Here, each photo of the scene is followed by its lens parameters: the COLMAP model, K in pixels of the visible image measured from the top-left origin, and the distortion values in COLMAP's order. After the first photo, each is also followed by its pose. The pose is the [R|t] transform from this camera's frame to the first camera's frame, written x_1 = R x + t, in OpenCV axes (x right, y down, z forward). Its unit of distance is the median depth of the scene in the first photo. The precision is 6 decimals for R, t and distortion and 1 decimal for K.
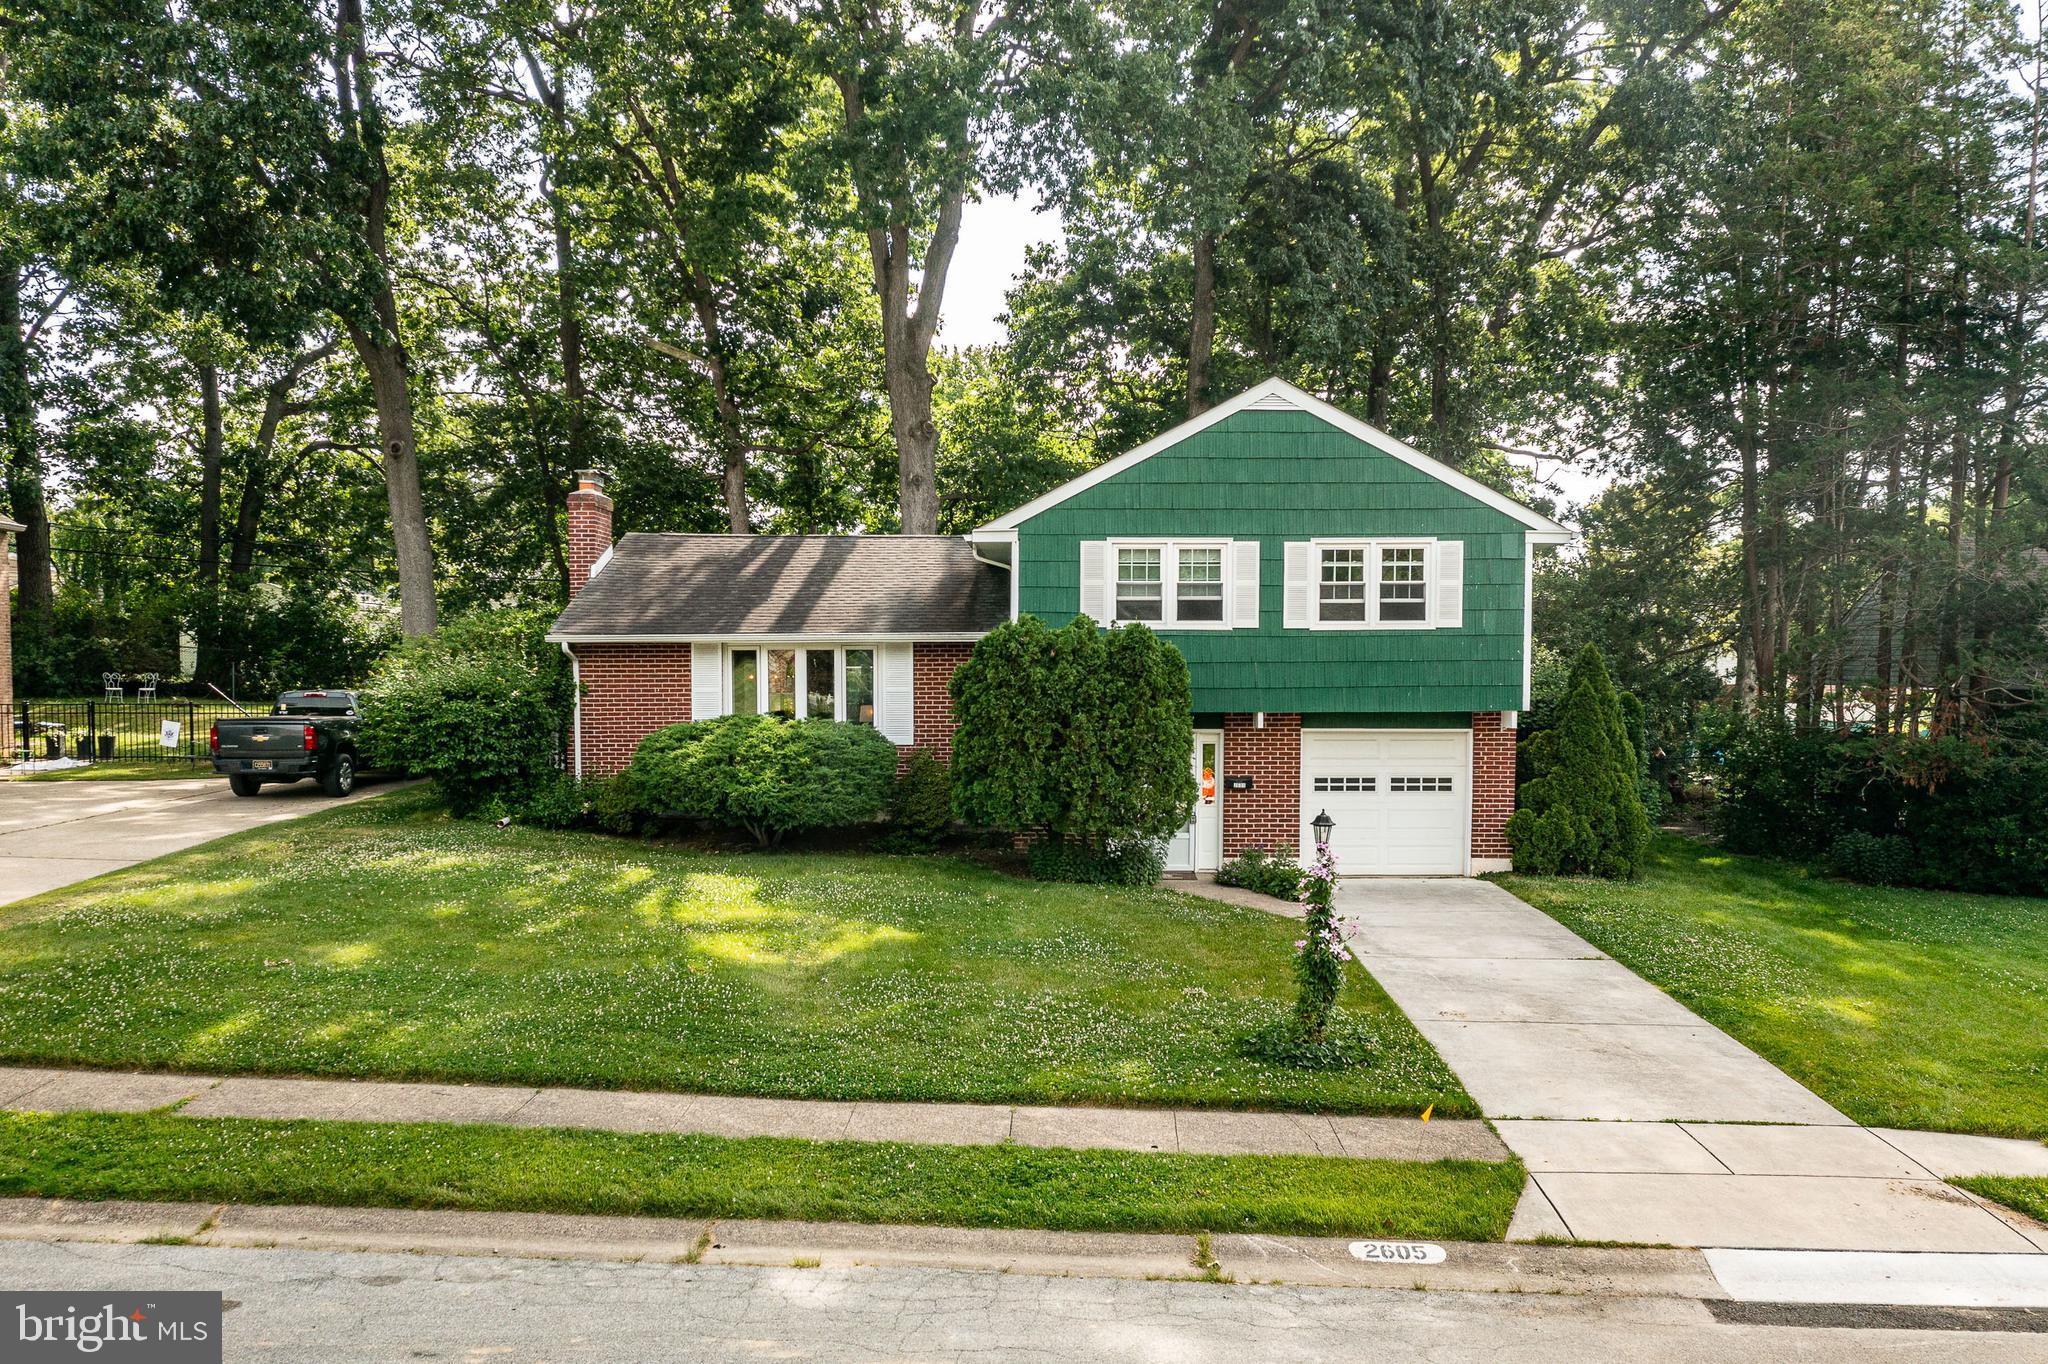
lens RADIAL K [[1559.1, 0, 1027.3], [0, 1559.1, 731.4], [0, 0, 1]] dist [-0.007458, 0.000204]
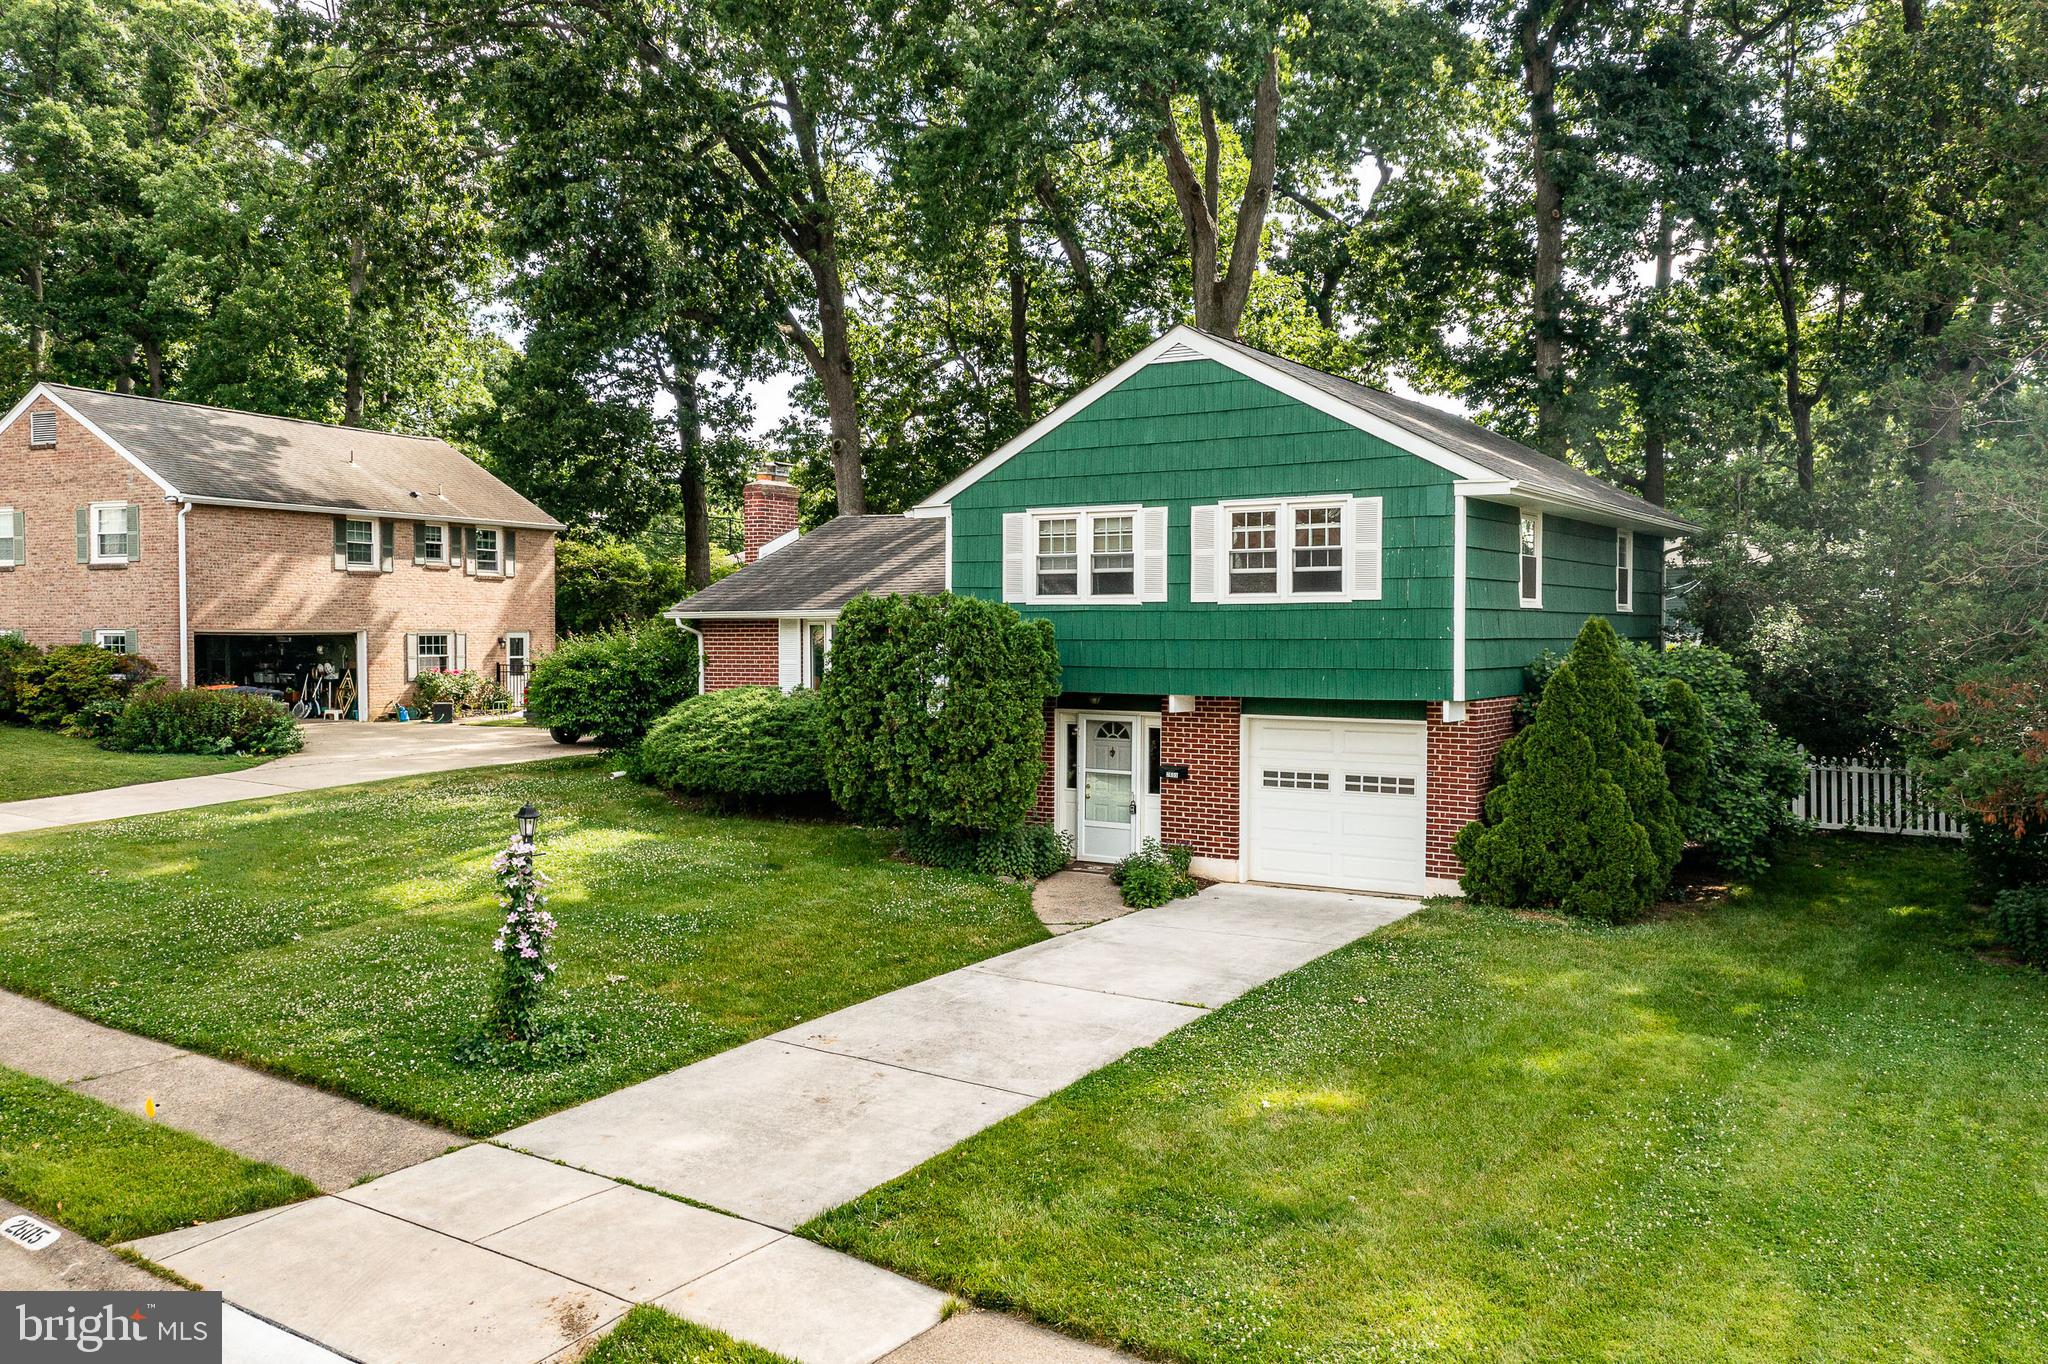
lens RADIAL K [[1539.9, 0, 1020.0], [0, 1539.9, 634.4], [0, 0, 1]] dist [-0.012568, 0.000592]
pose [[0.856967, 0.002912, -0.515363, 0.537289], [-0.023294, 0.999181, -0.033087, -0.015917], [0.514844, 0.040359, 0.856333, 0.189529]]
